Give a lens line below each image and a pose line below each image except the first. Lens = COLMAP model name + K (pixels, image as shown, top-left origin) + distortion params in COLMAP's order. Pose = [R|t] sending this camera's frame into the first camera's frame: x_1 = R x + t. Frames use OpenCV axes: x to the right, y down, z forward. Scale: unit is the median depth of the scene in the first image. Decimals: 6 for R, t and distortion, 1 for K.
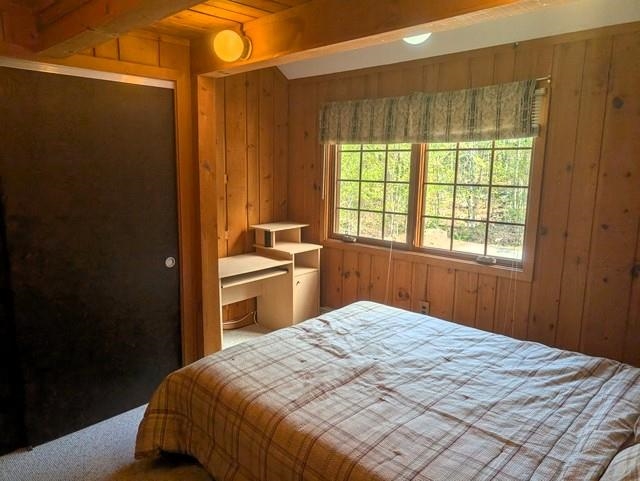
lens RADIAL K [[462.1, 0, 321.1], [0, 462.1, 243.1], [0, 0, 1]] dist [0.024803, -0.024373]
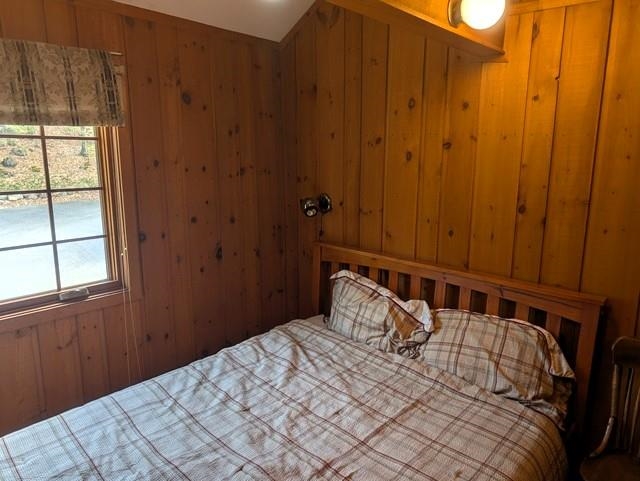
lens RADIAL K [[462.1, 0, 321.7], [0, 462.1, 234.0], [0, 0, 1]] dist [0.024803, -0.024373]
pose [[-0.040062, -0.176730, 0.983444, -0.430789], [0.162435, 0.969989, 0.180929, -0.152285], [-0.985906, 0.166995, -0.010153, 0.783002]]
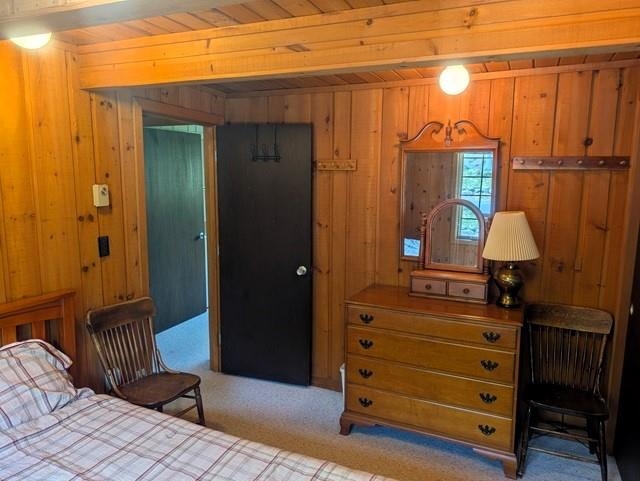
lens RADIAL K [[462.1, 0, 319.5], [0, 462.1, 240.4], [0, 0, 1]] dist [0.024803, -0.024373]
pose [[-0.942572, 0.039115, -0.331704, 0.117227], [-0.066378, 0.951372, 0.300807, -0.243737], [0.327340, 0.305550, -0.894141, 1.300575]]
